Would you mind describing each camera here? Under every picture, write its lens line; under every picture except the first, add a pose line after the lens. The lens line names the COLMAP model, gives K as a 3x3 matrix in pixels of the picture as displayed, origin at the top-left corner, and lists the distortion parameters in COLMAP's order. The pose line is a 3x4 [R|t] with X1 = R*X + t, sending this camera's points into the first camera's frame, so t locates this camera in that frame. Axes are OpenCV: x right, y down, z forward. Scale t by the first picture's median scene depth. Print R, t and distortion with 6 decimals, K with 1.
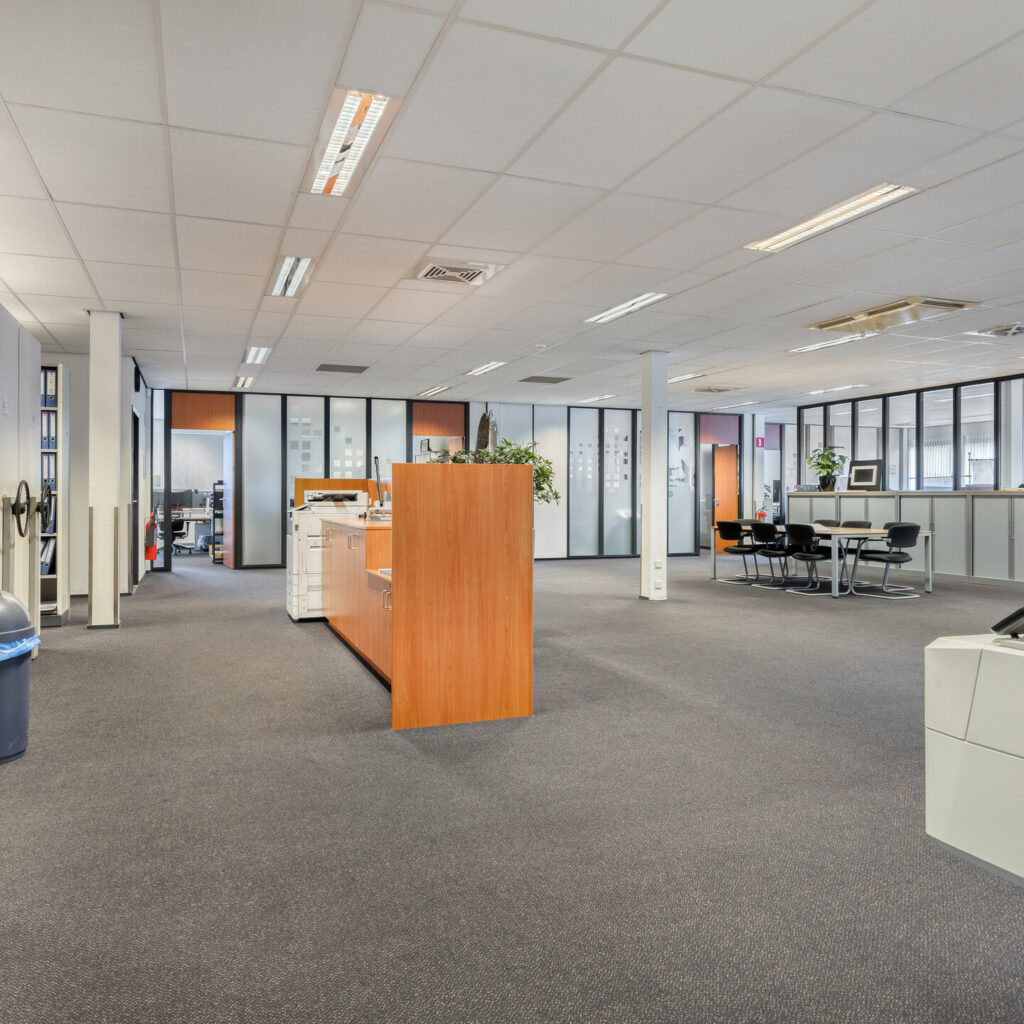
lens RADIAL K [[831.2, 0, 531.8], [0, 831.2, 492.7], [0, 0, 1]] dist [-0.003084, -0.000730]
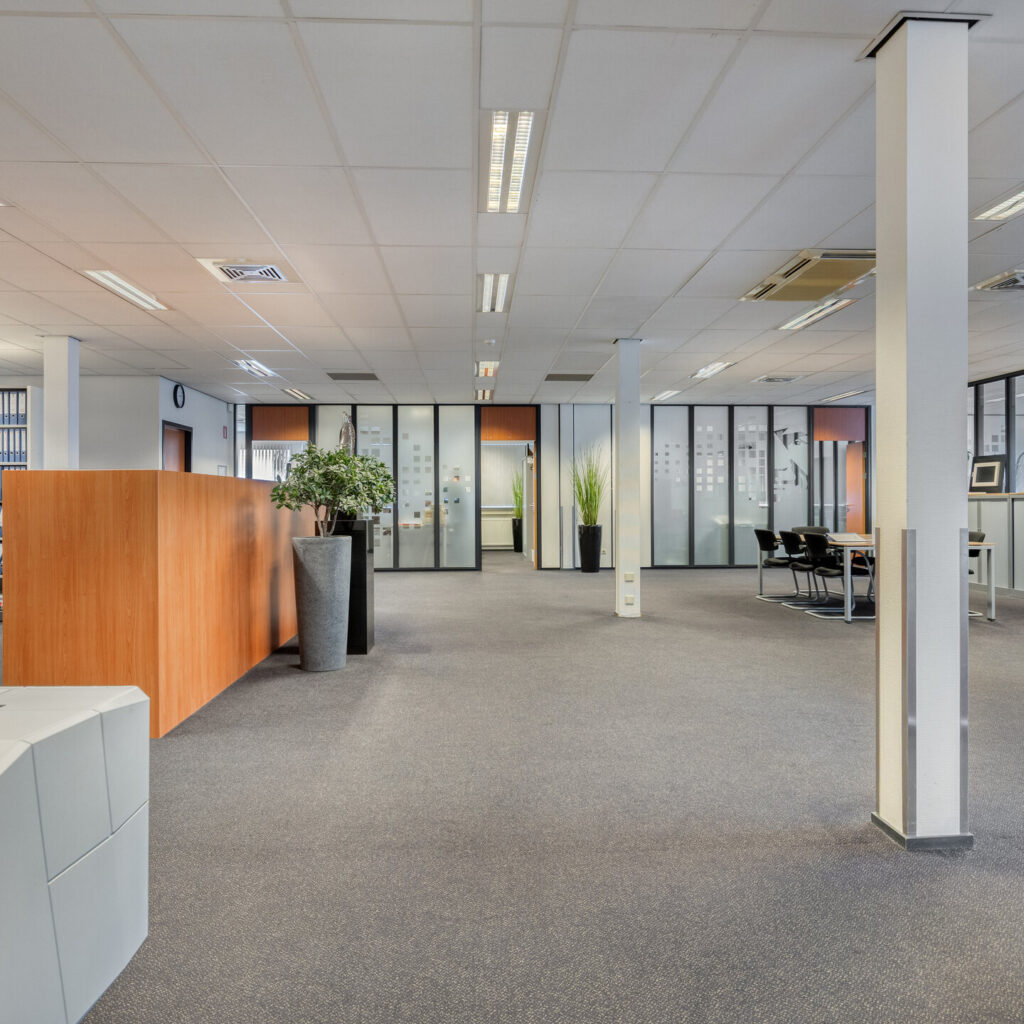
lens RADIAL K [[831.2, 0, 531.8], [0, 831.2, 492.7], [0, 0, 1]] dist [-0.003084, -0.000730]
pose [[0.951289, -0.008321, -0.308188, 0.233992], [0.006415, 0.999954, -0.007197, 0.000742], [0.308233, 0.004869, 0.951298, 0.082954]]
